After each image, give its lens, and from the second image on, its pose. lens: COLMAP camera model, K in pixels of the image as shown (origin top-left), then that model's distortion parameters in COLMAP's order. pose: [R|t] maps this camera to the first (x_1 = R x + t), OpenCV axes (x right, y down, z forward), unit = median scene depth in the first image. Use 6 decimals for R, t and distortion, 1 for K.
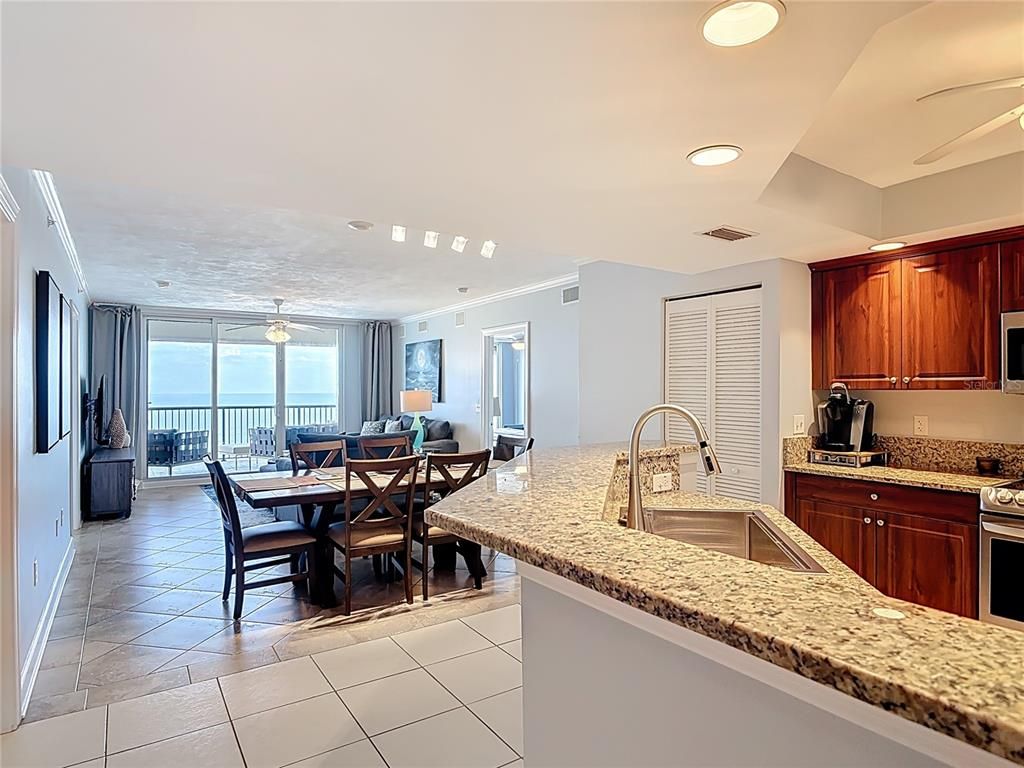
lens RADIAL K [[593.7, 0, 512.5], [0, 593.7, 387.2], [0, 0, 1]] dist [-0.002456, 0.000367]
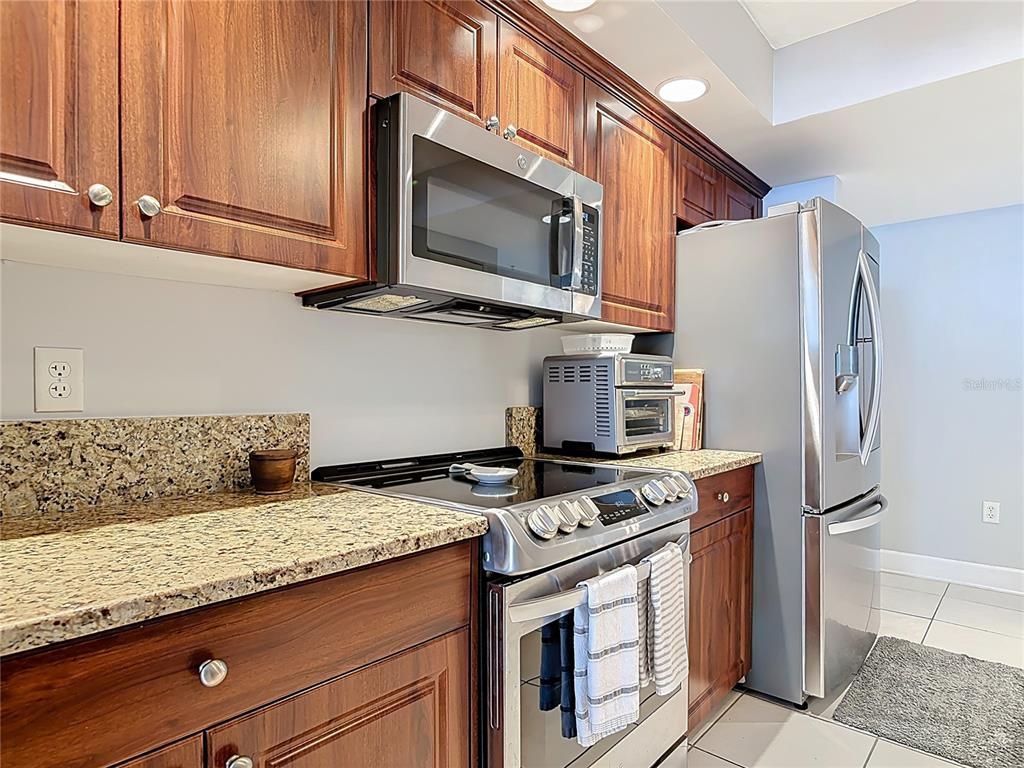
lens RADIAL K [[593.7, 0, 511.7], [0, 593.7, 392.3], [0, 0, 1]] dist [-0.002456, 0.000367]
pose [[-0.254801, 0.001498, 0.966992, 0.352396], [-0.005974, 0.999977, -0.003123, 0.076356], [-0.966975, -0.006572, -0.254787, 0.911641]]
